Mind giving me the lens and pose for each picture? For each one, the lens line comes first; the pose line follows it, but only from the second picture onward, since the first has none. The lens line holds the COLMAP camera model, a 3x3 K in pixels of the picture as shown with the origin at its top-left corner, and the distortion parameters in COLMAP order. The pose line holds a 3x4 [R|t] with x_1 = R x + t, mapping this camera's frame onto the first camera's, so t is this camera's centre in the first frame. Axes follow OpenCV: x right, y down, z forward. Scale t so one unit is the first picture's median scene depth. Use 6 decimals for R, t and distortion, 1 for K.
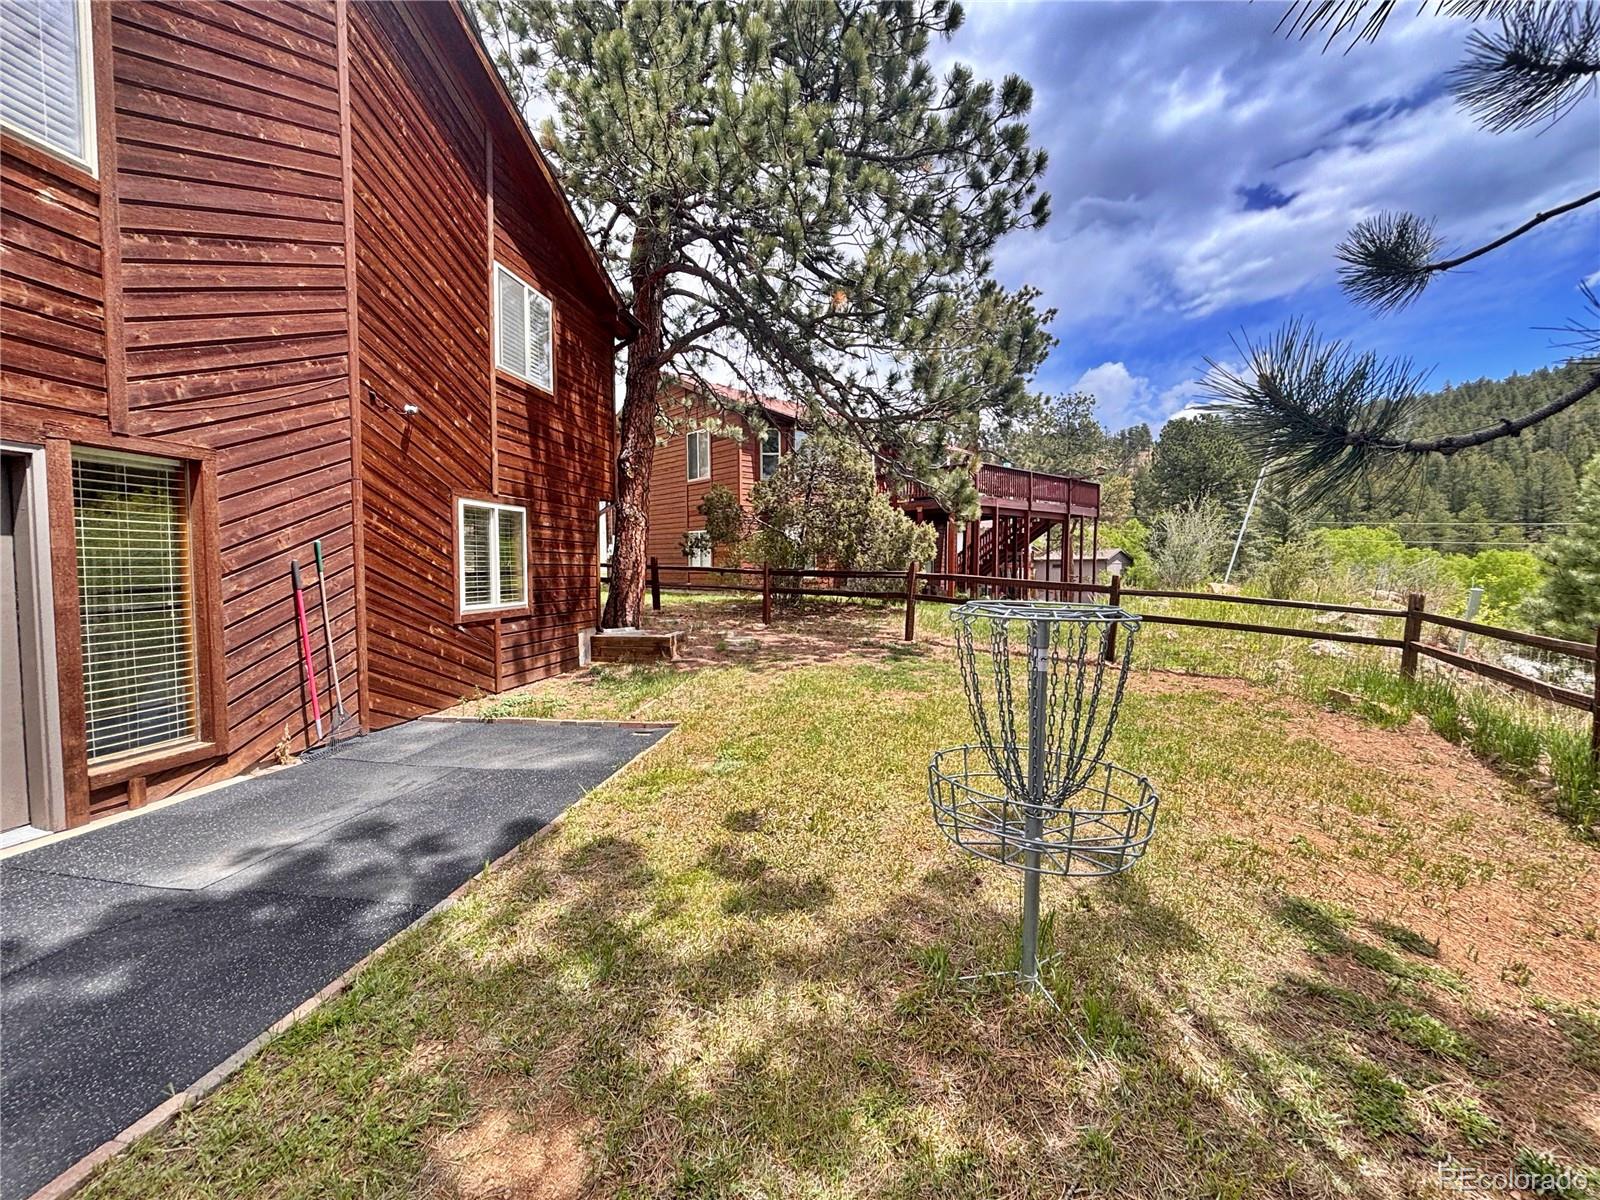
lens RADIAL K [[654.4, 0, 799.0], [0, 654.4, 595.2], [0, 0, 1]] dist [-0.002240, 0.000089]
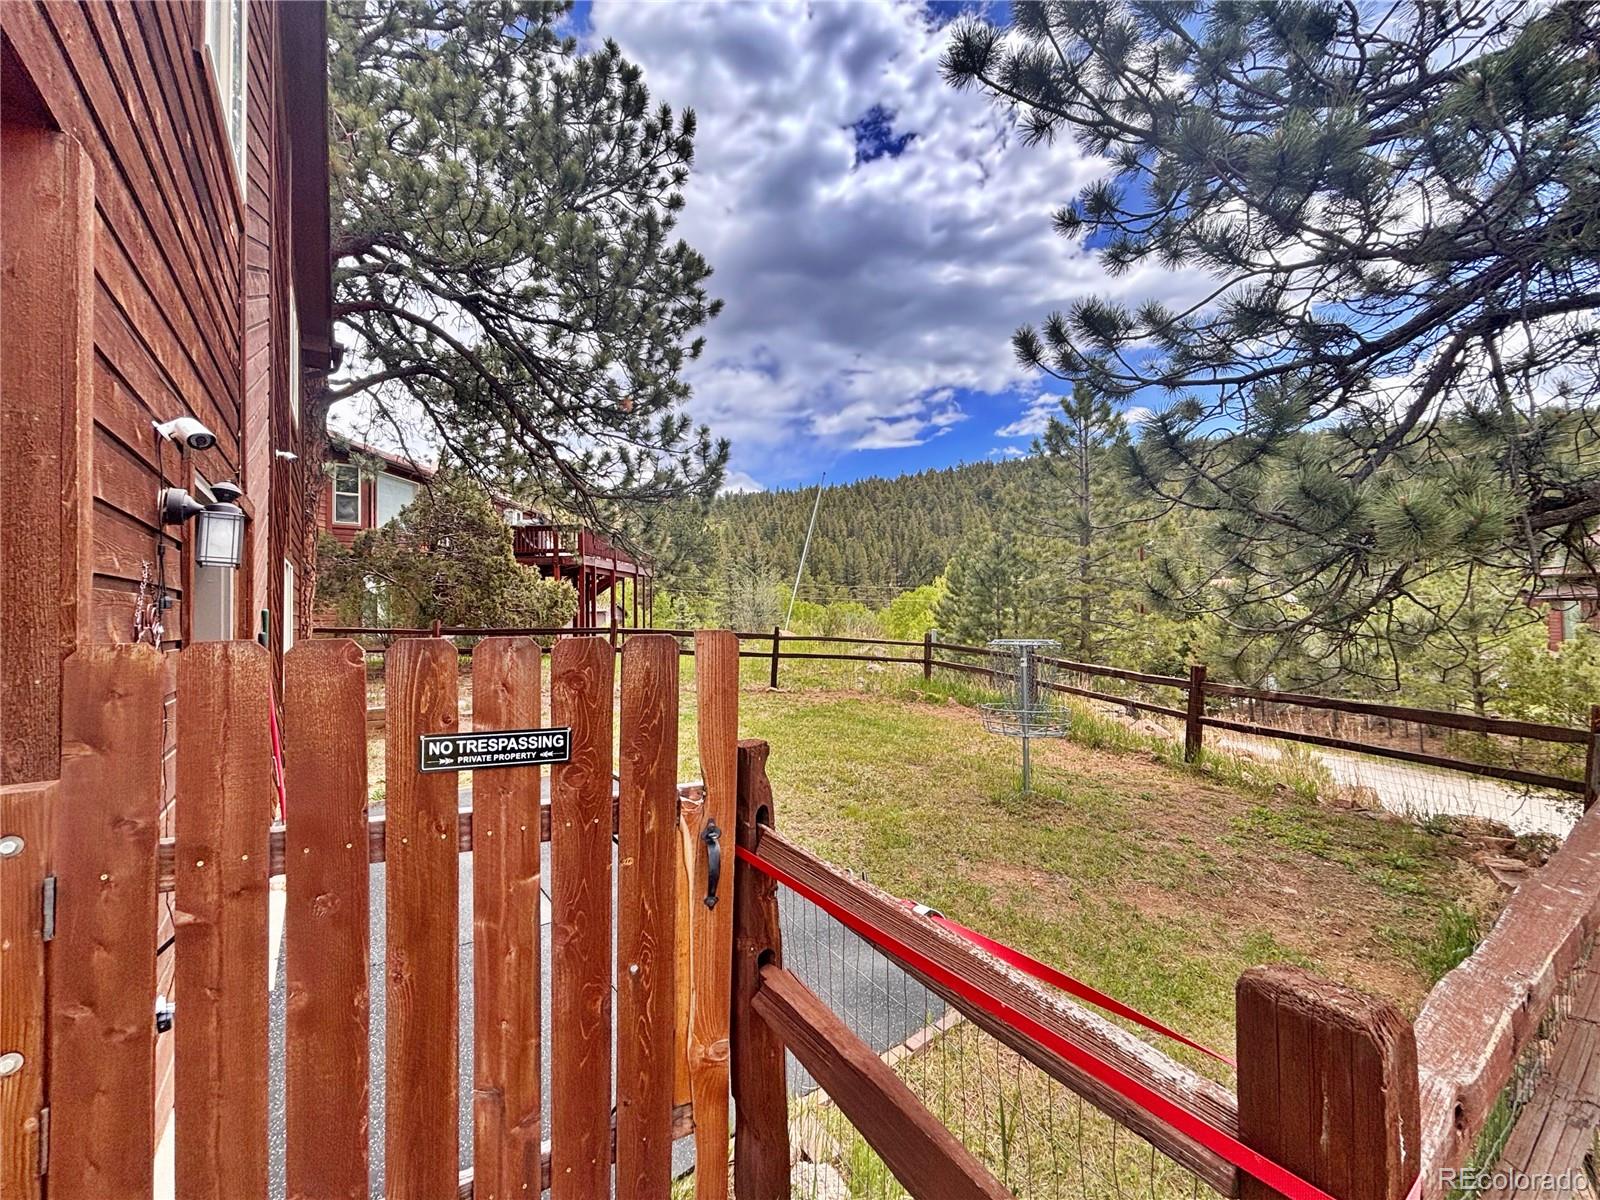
lens RADIAL K [[651.0, 0, 801.0], [0, 651.0, 595.8], [0, 0, 1]] dist [0.000619, 0.000118]
pose [[0.718181, 0.010815, 0.695772, -1.258184], [0.042923, 0.997287, -0.059807, -0.024809], [-0.694531, 0.072817, 0.715768, -0.151993]]
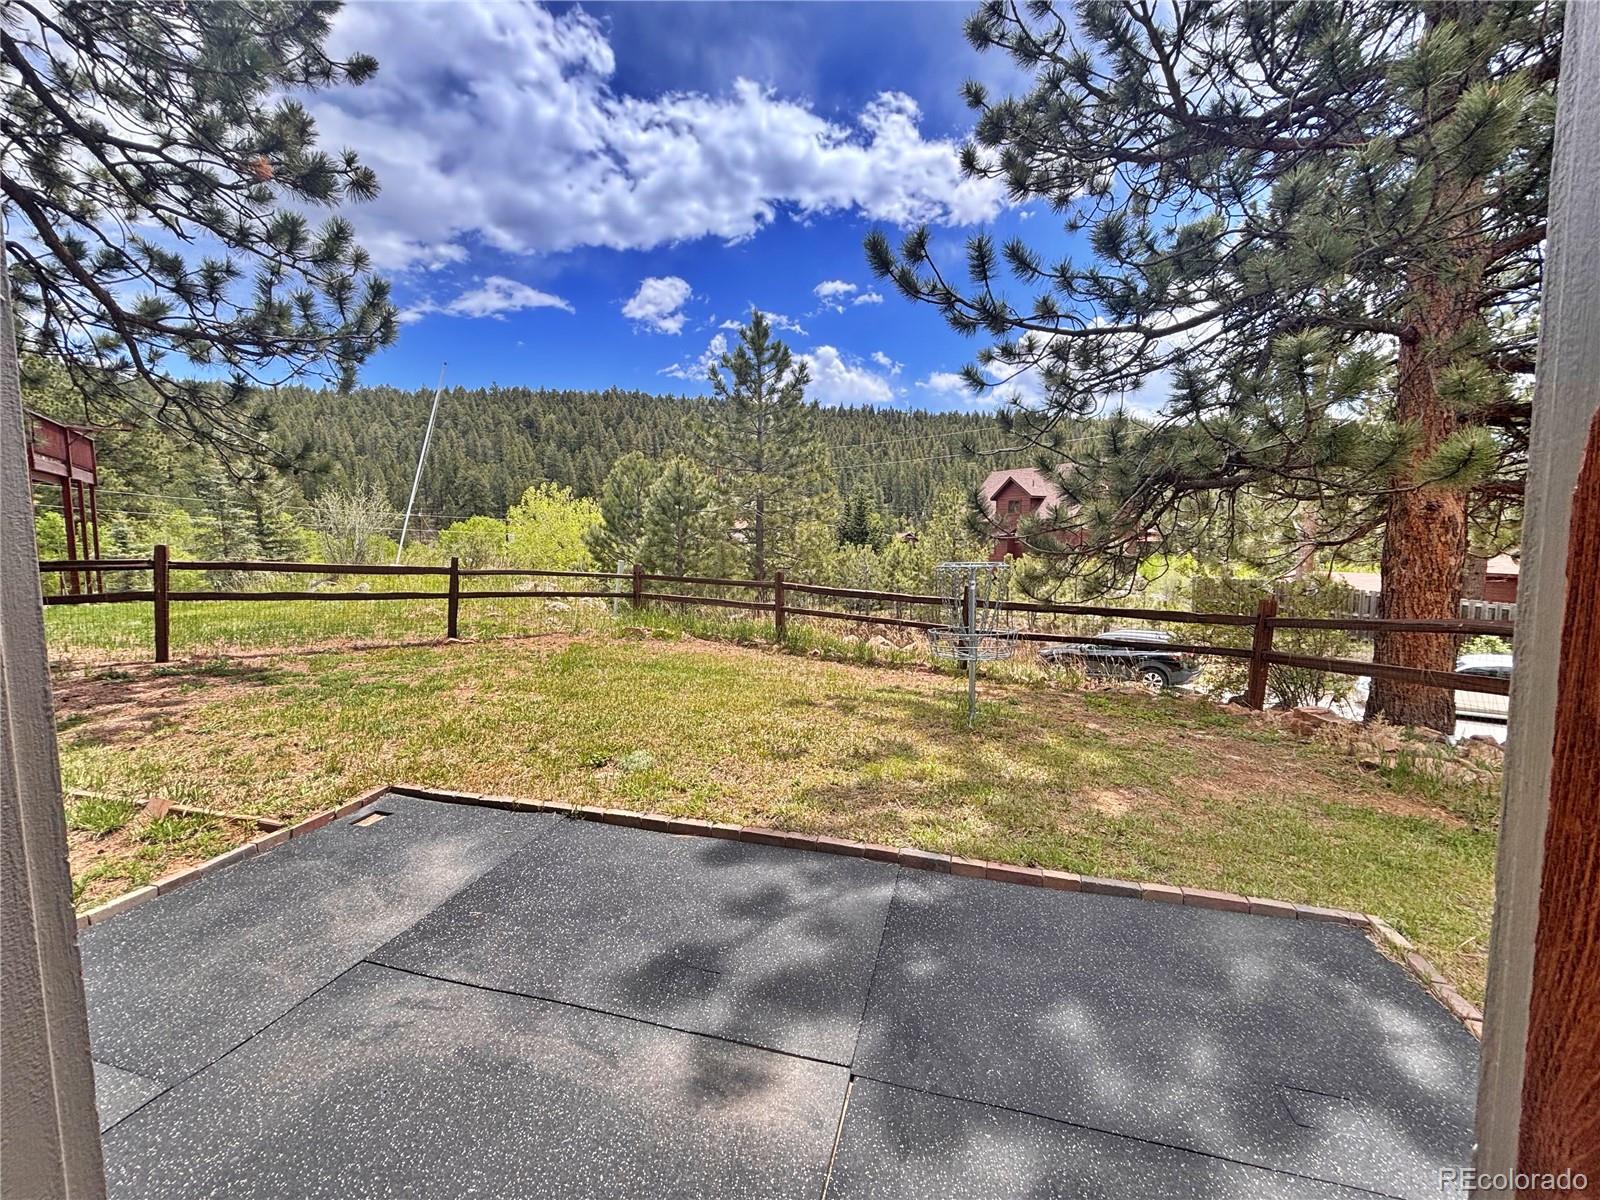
lens RADIAL K [[635.3, 0, 800.0], [0, 635.3, 600.0], [0, 0, 1]] dist [-0.020955, -0.000005]
pose [[0.123195, -0.089588, 0.988330, -1.291524], [0.050085, 0.995209, 0.083969, -0.049424], [-0.991118, 0.039156, 0.127092, 0.834792]]
